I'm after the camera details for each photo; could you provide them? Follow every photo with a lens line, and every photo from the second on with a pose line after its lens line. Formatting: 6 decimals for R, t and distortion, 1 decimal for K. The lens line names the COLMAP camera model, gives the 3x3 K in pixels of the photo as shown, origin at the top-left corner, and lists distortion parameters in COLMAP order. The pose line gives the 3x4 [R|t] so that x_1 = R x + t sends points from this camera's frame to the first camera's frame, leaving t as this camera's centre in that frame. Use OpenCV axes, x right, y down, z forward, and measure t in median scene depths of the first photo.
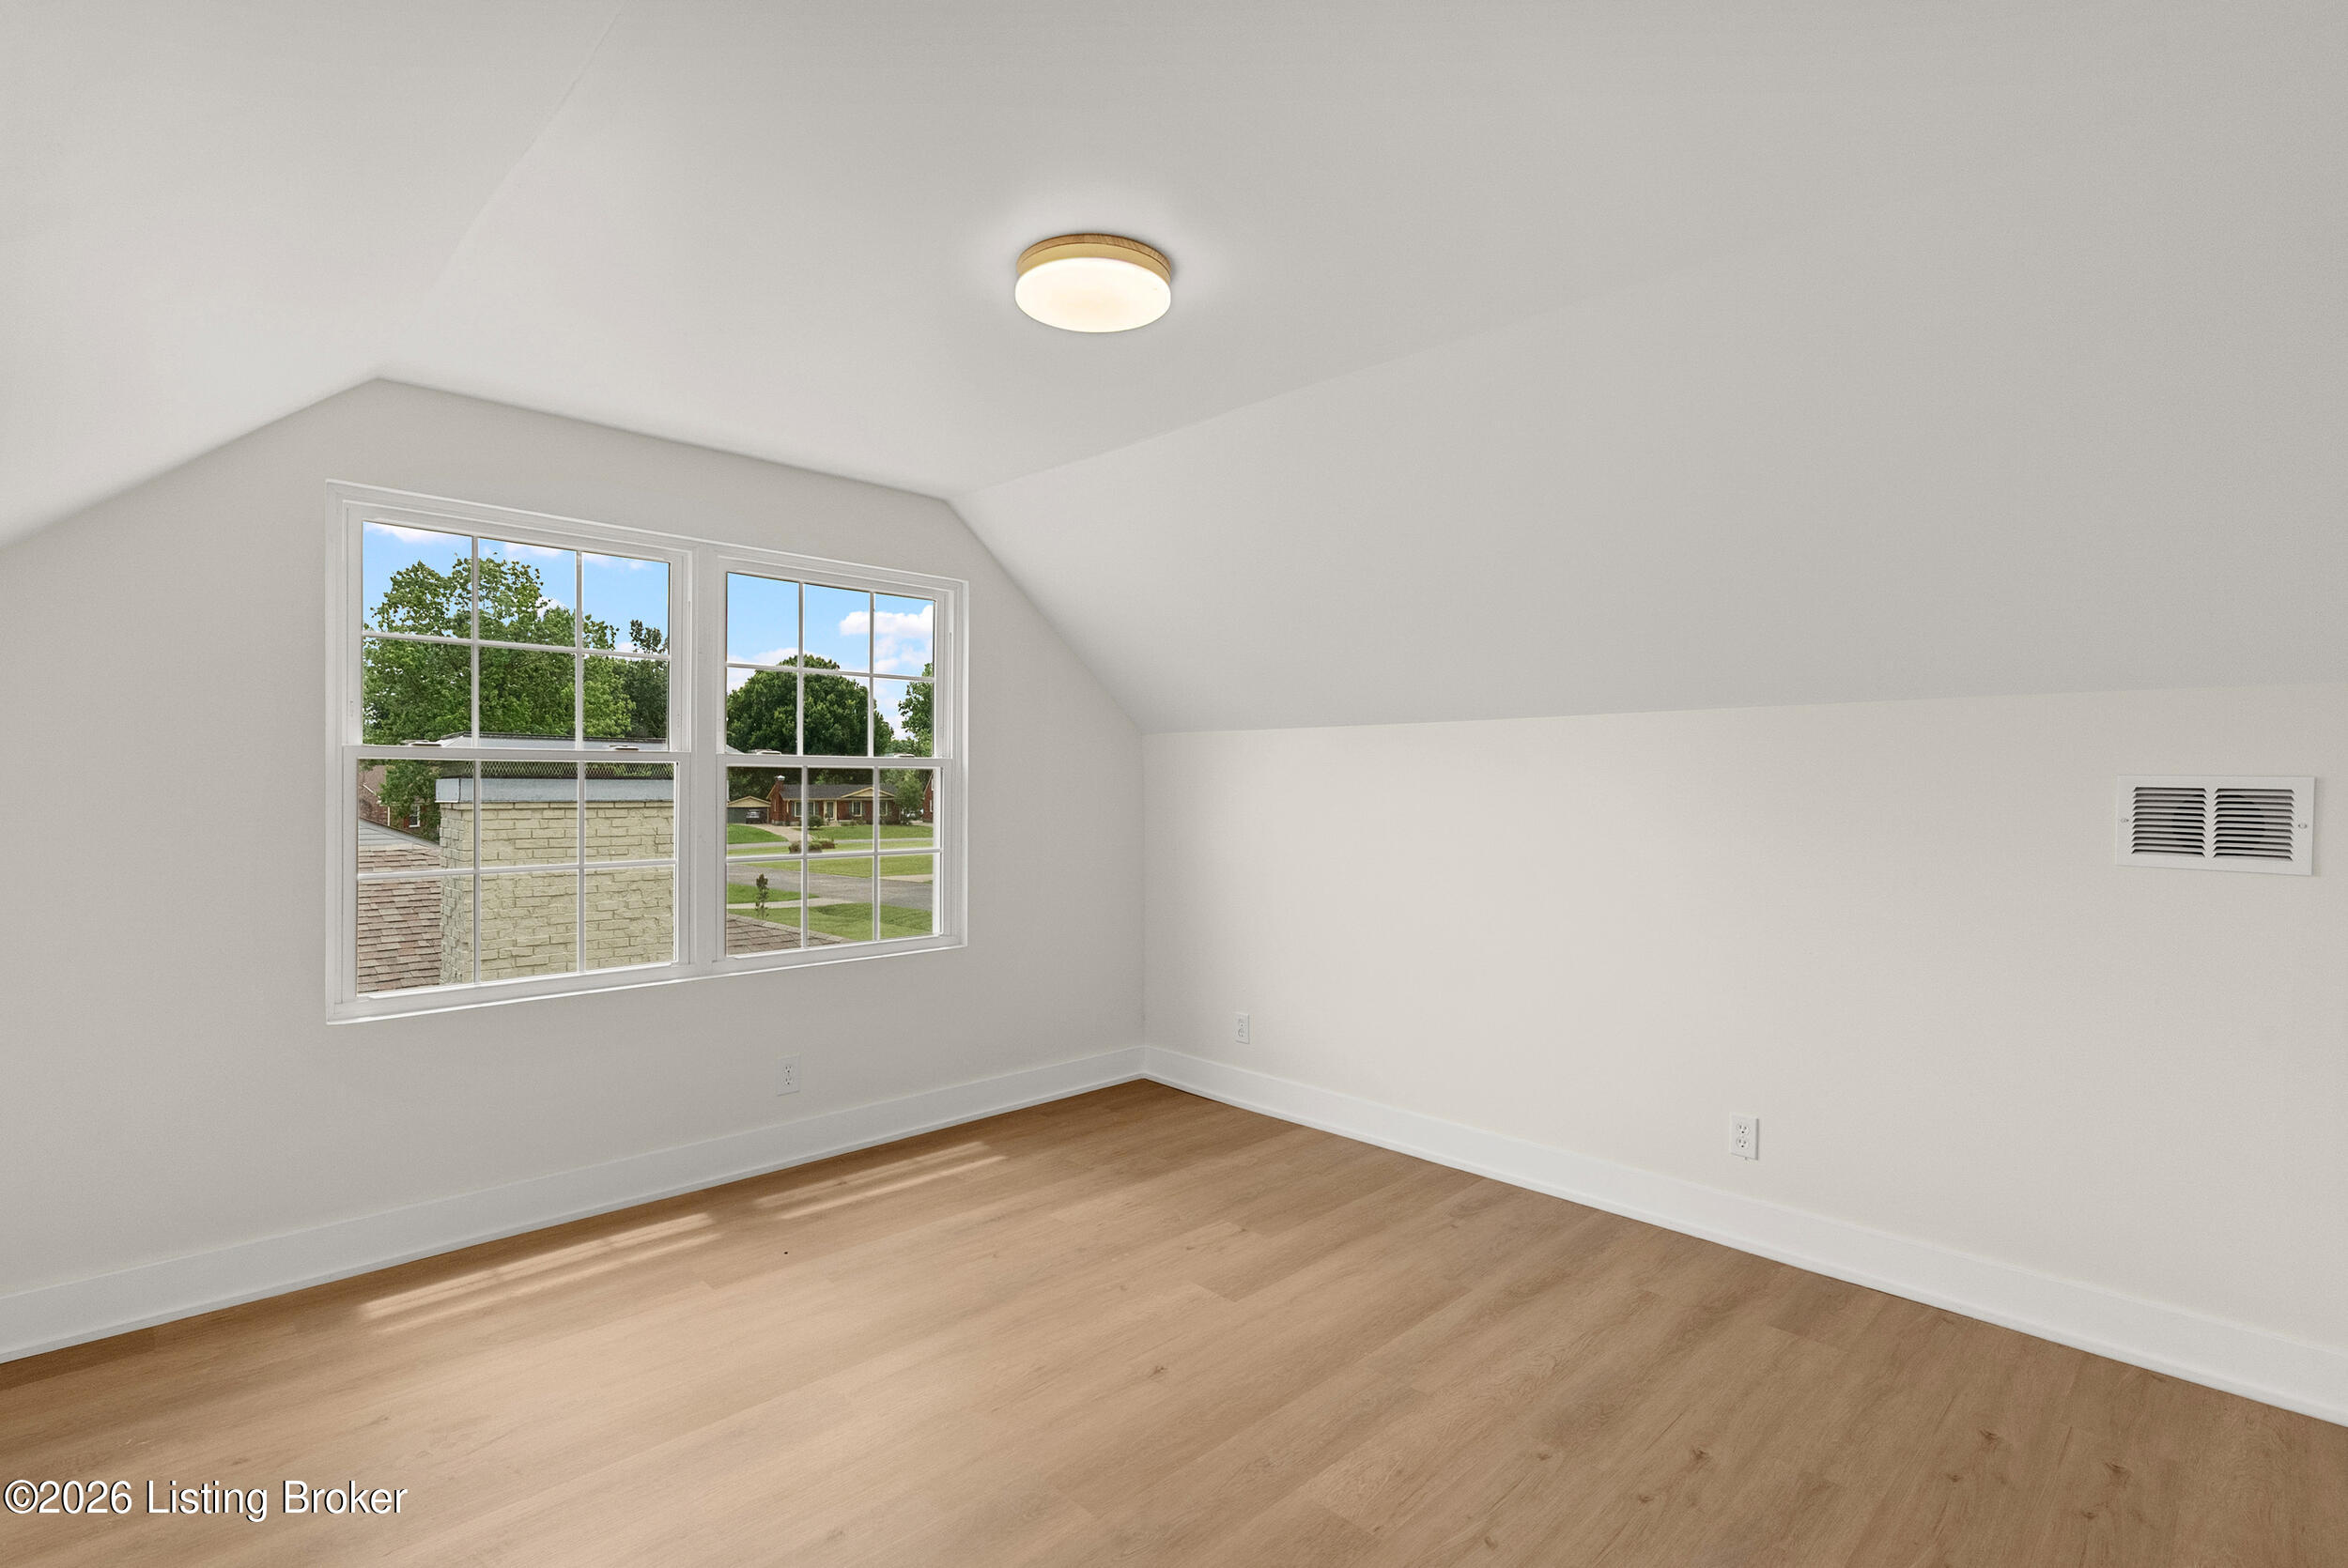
lens RADIAL K [[1066.5, 0, 1176.2], [0, 1066.5, 787.0], [0, 0, 1]] dist [-0.009915, 0.004303]
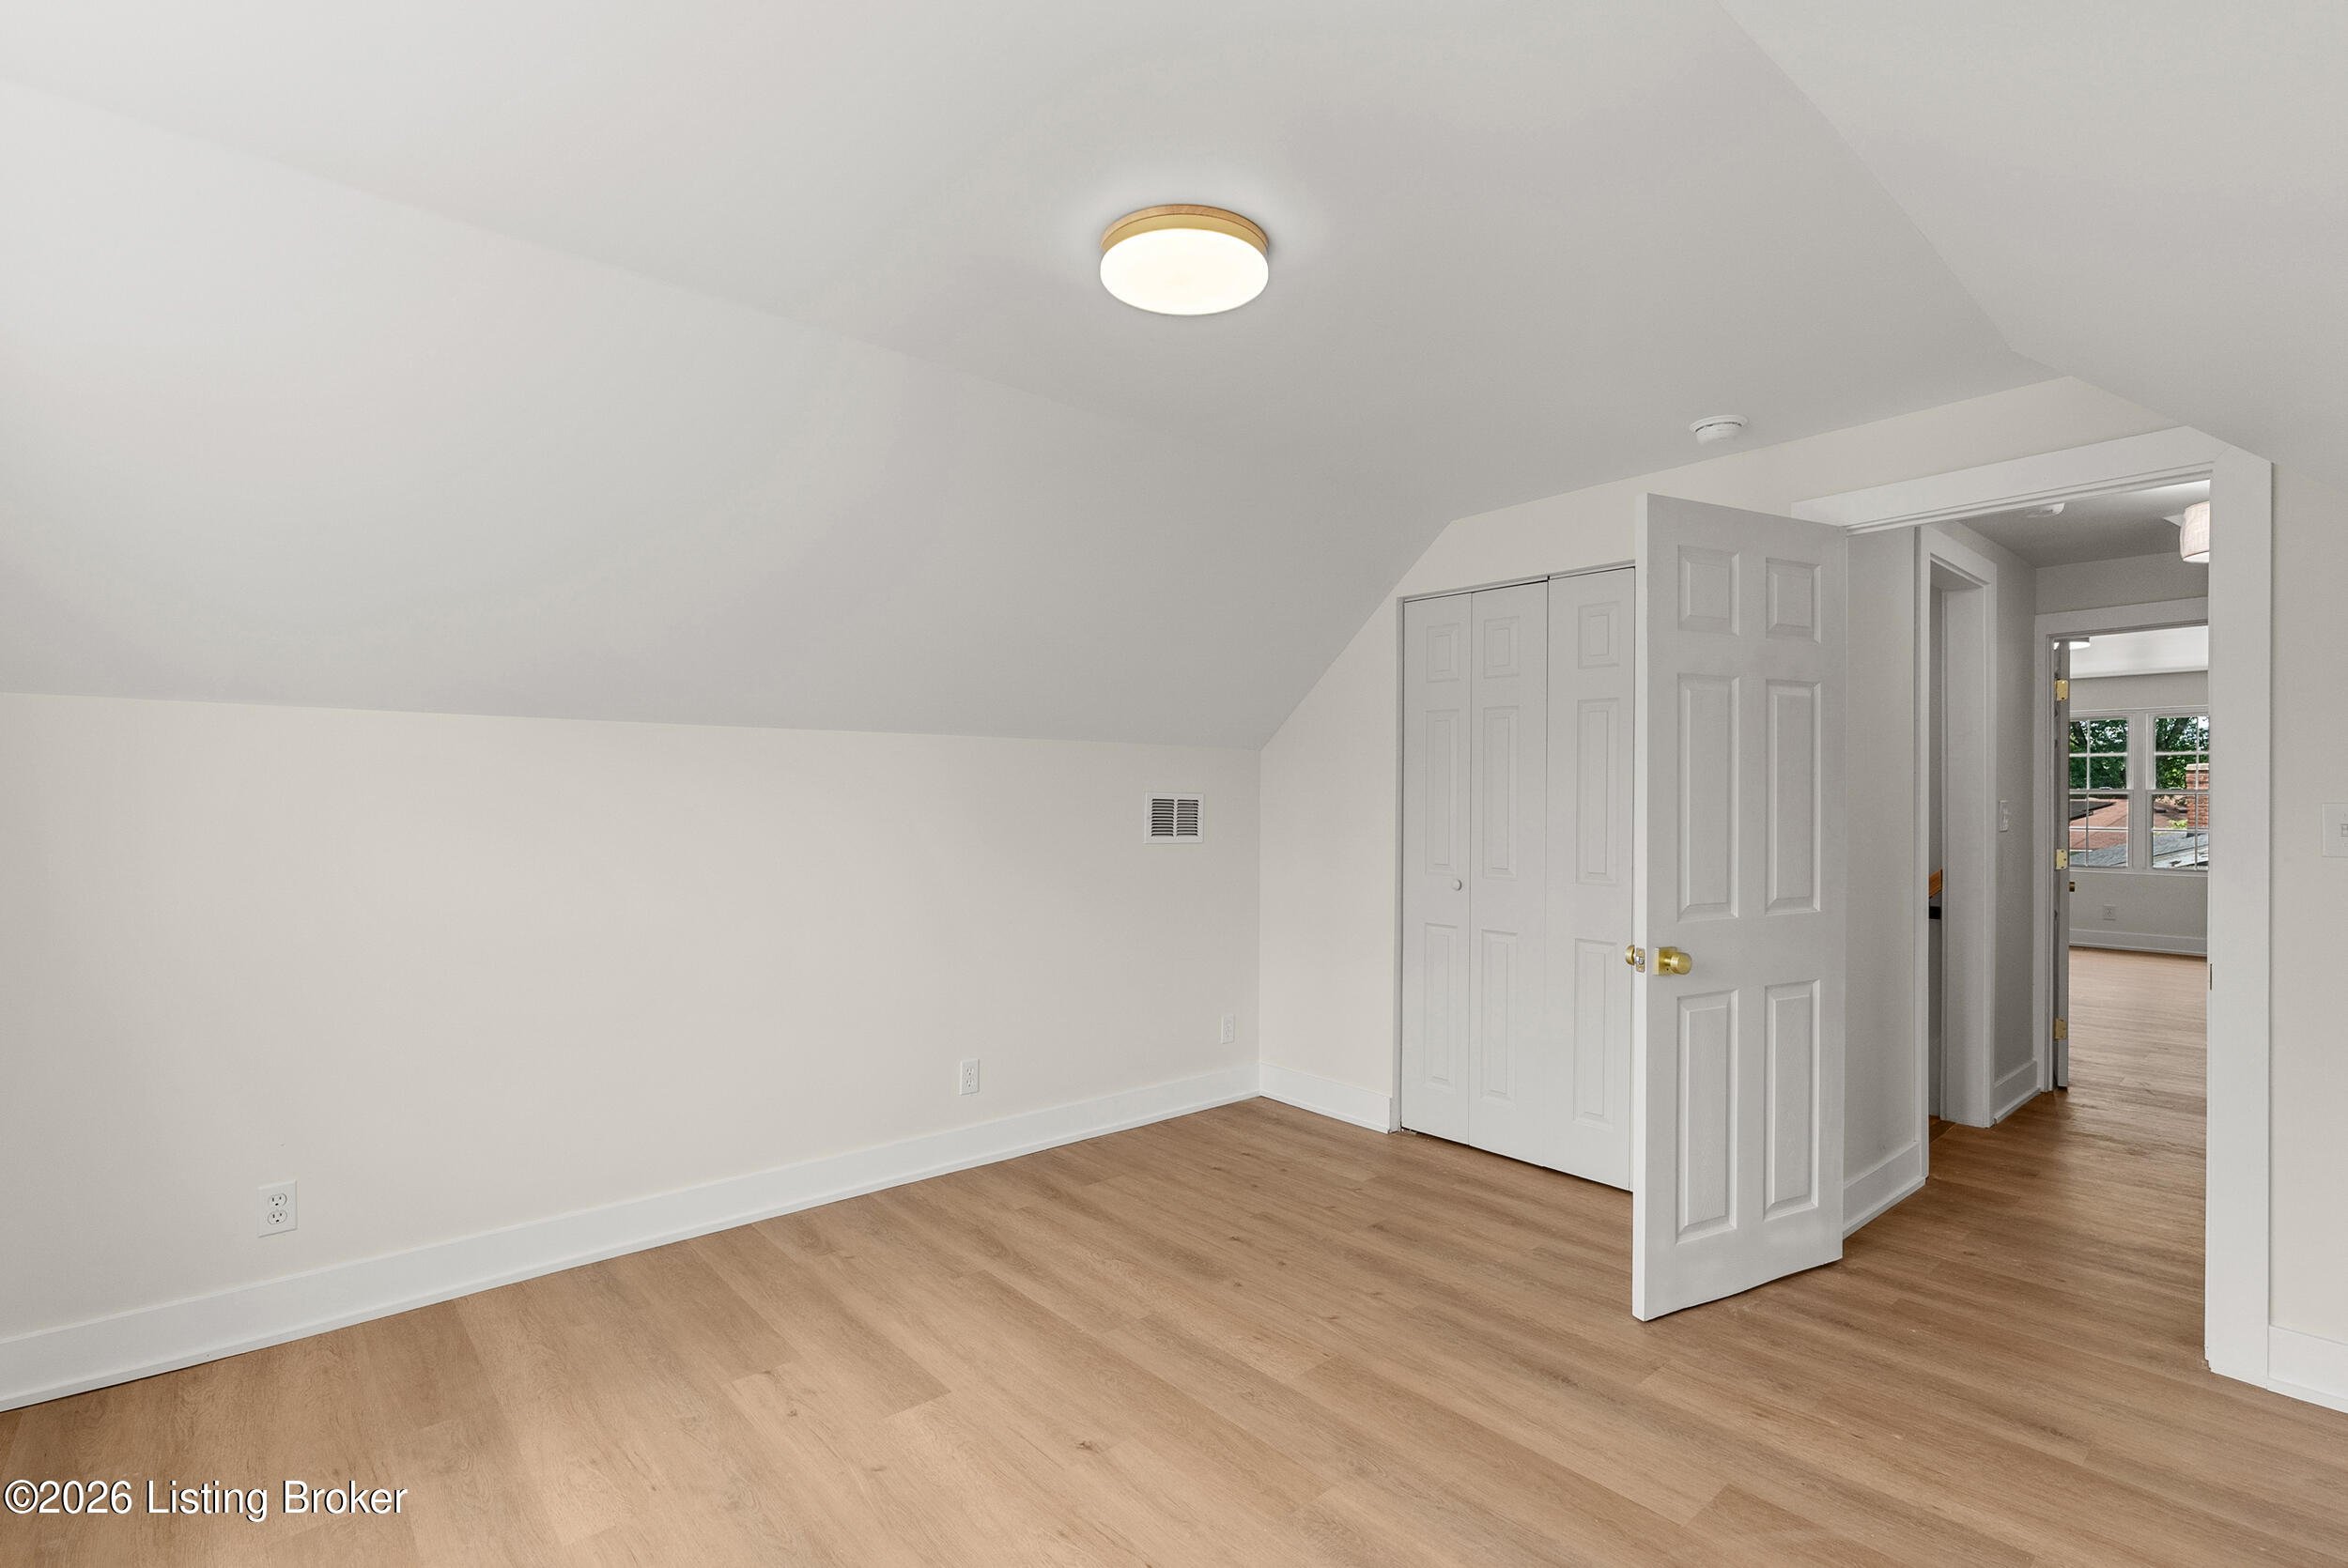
lens RADIAL K [[1066.5, 0, 1186.7], [0, 1066.5, 793.7], [0, 0, 1]] dist [-0.009915, 0.004303]
pose [[0.068921, 0.000585, 0.997622, -0.807681], [-0.001314, 0.999999, -0.000496, -0.007625], [-0.997621, -0.001276, 0.068921, 0.750425]]
